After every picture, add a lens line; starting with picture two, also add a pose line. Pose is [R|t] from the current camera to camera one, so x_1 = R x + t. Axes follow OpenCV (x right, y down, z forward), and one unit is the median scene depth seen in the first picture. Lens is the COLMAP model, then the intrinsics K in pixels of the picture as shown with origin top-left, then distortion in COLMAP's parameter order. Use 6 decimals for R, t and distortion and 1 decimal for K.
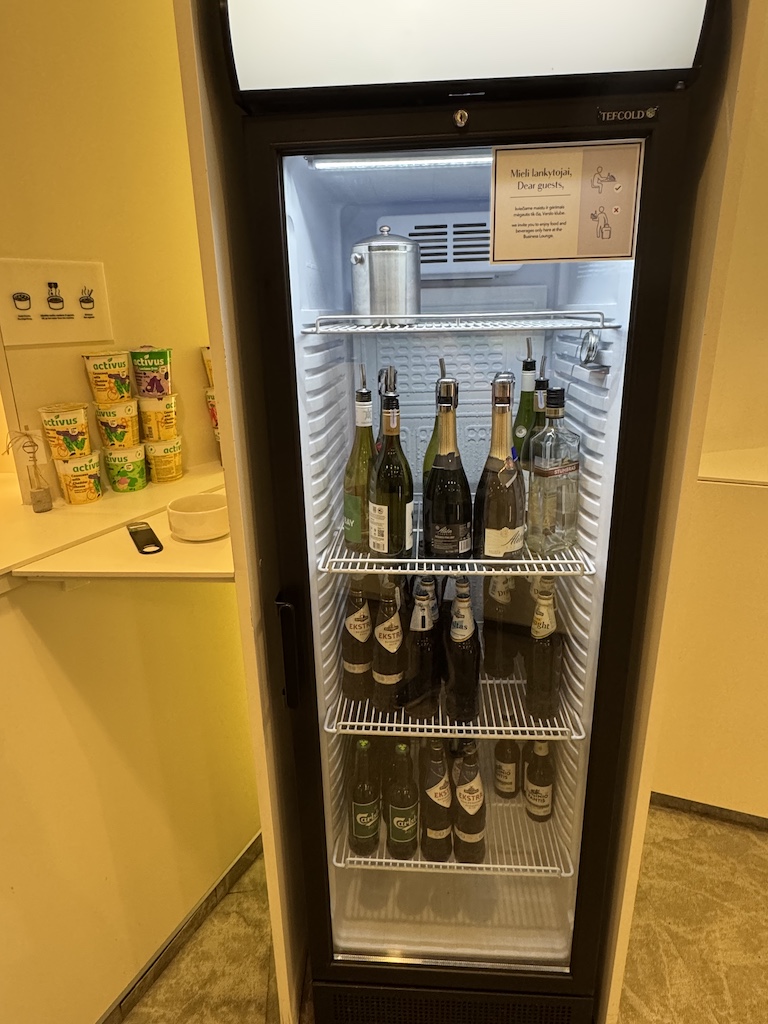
lens RADIAL K [[610.0, 0, 383.0], [0, 610.0, 509.4], [0, 0, 1]] dist [-0.004695, 0.001831]
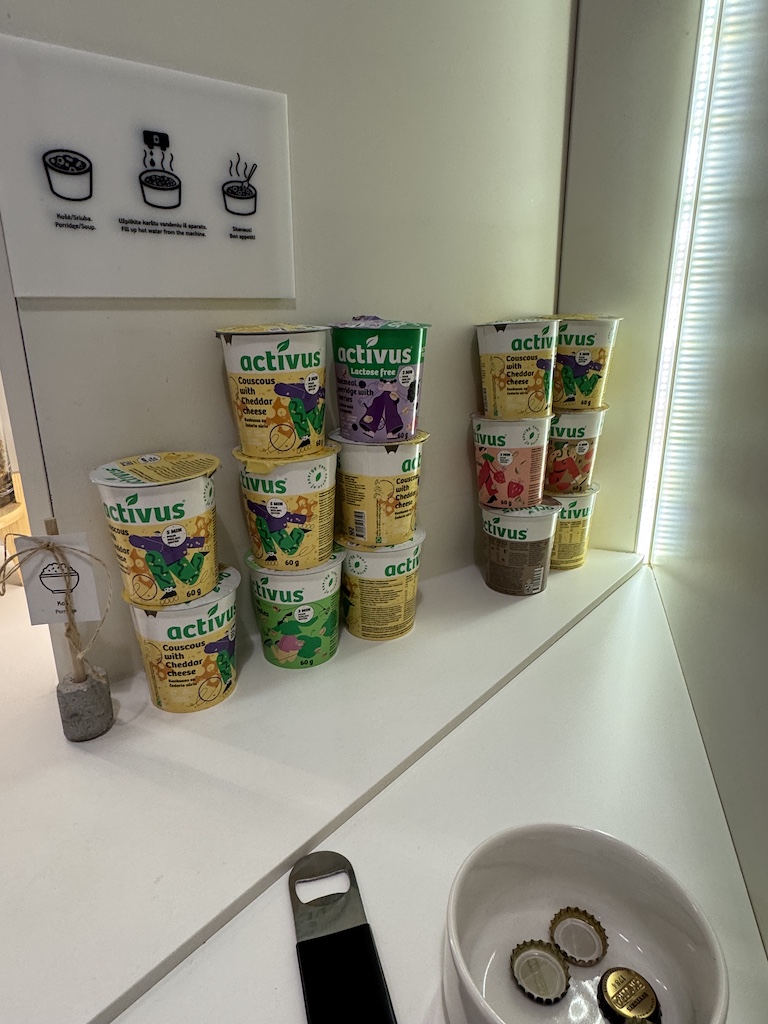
lens RADIAL K [[610.0, 0, 387.4], [0, 610.0, 515.8], [0, 0, 1]] dist [-0.004695, 0.001831]
pose [[0.968881, 0.087956, -0.231372, -0.284411], [-0.086847, 0.996109, 0.014994, -0.149566], [0.231790, 0.005566, 0.972750, 0.638198]]
